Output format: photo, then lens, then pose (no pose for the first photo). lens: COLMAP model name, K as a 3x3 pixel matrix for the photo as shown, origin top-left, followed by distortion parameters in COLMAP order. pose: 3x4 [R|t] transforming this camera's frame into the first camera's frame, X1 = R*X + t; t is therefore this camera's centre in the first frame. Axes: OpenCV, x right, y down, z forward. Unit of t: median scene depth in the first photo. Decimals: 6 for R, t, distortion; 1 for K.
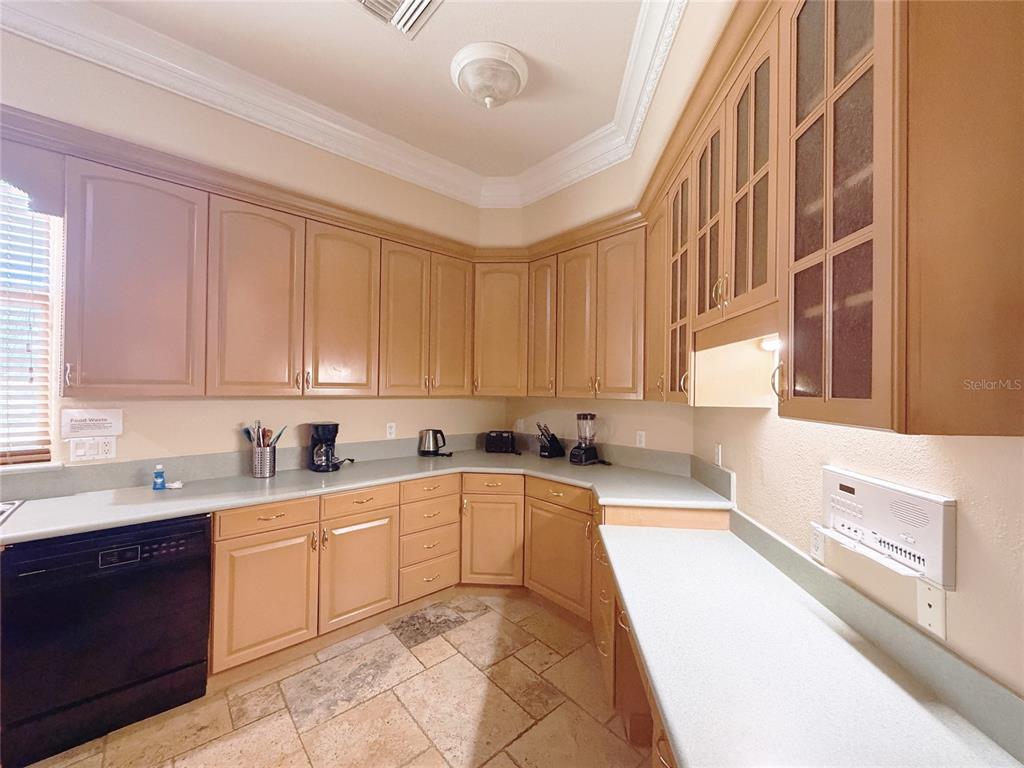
lens RADIAL K [[411.6, 0, 509.0], [0, 411.6, 384.3], [0, 0, 1]] dist [-0.003300, 0.000276]
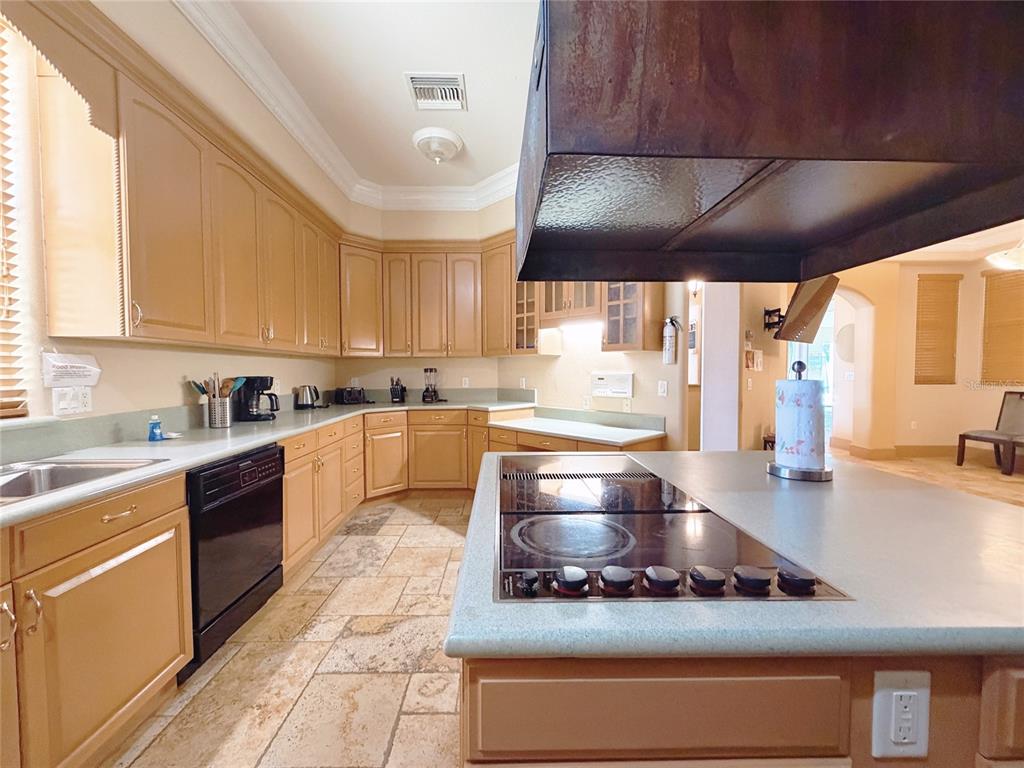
lens RADIAL K [[411.6, 0, 513.6], [0, 411.6, 384.2], [0, 0, 1]] dist [-0.003300, 0.000276]
pose [[0.645515, -0.040538, 0.762671, -0.912041], [0.007746, 0.998887, 0.046537, 0.077136], [-0.763708, -0.024132, 0.645110, -0.209614]]
